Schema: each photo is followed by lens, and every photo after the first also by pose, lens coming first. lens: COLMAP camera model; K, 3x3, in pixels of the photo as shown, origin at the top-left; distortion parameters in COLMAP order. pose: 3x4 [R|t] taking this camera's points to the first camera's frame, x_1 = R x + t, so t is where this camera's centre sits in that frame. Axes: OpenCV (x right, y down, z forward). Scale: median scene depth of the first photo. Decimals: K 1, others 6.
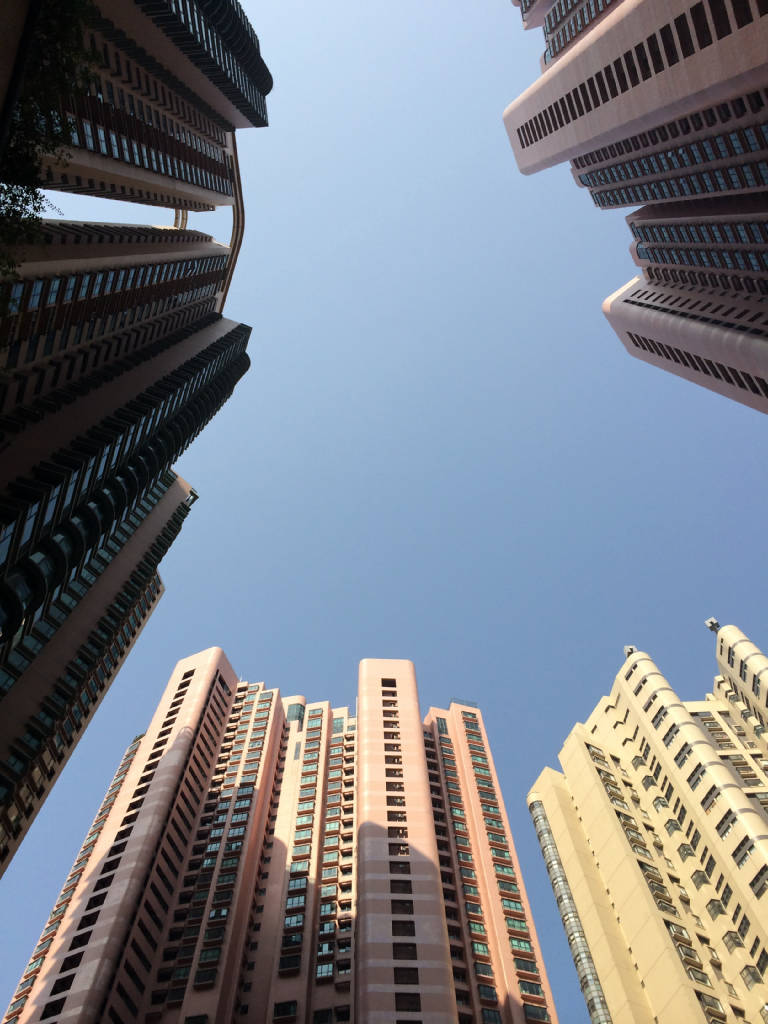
lens RADIAL K [[880.3, 0, 384.1], [0, 880.3, 514.9], [0, 0, 1]] dist [0.093159, -0.124302]
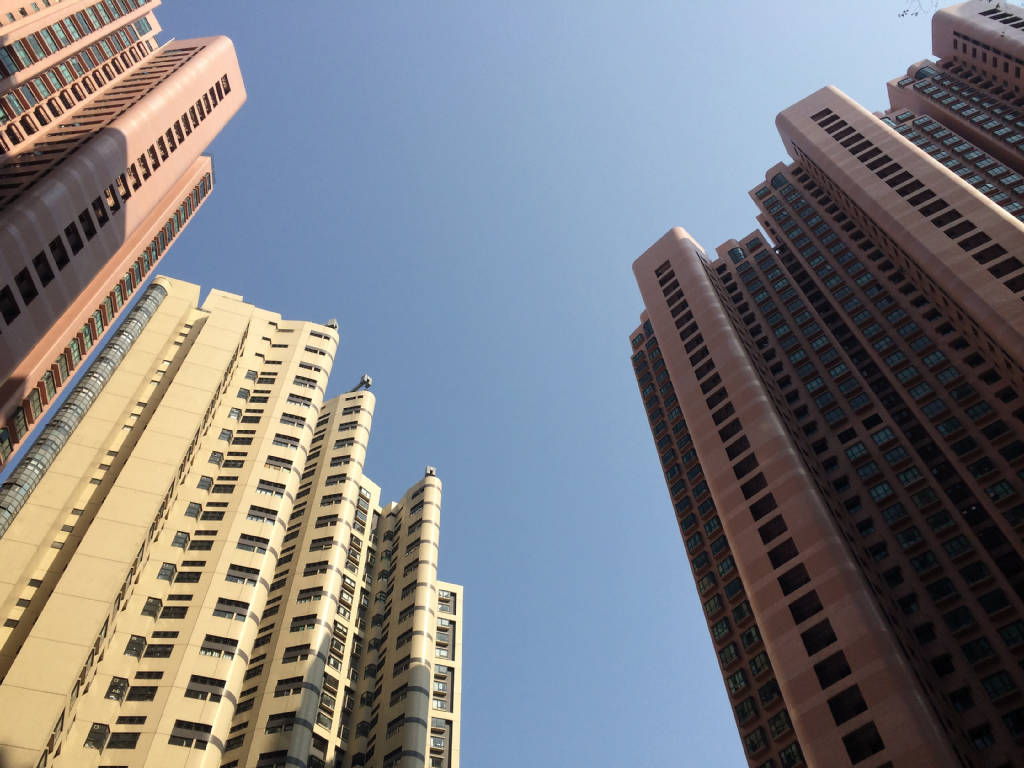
lens RADIAL K [[880.3, 0, 507.4], [0, 880.3, 383.6], [0, 0, 1]] dist [0.093159, -0.124302]
pose [[0.149768, 0.844803, 0.513690, -0.156733], [-0.933420, 0.292132, -0.208291, 0.210770], [-0.326030, -0.448293, 0.832308, 0.092718]]
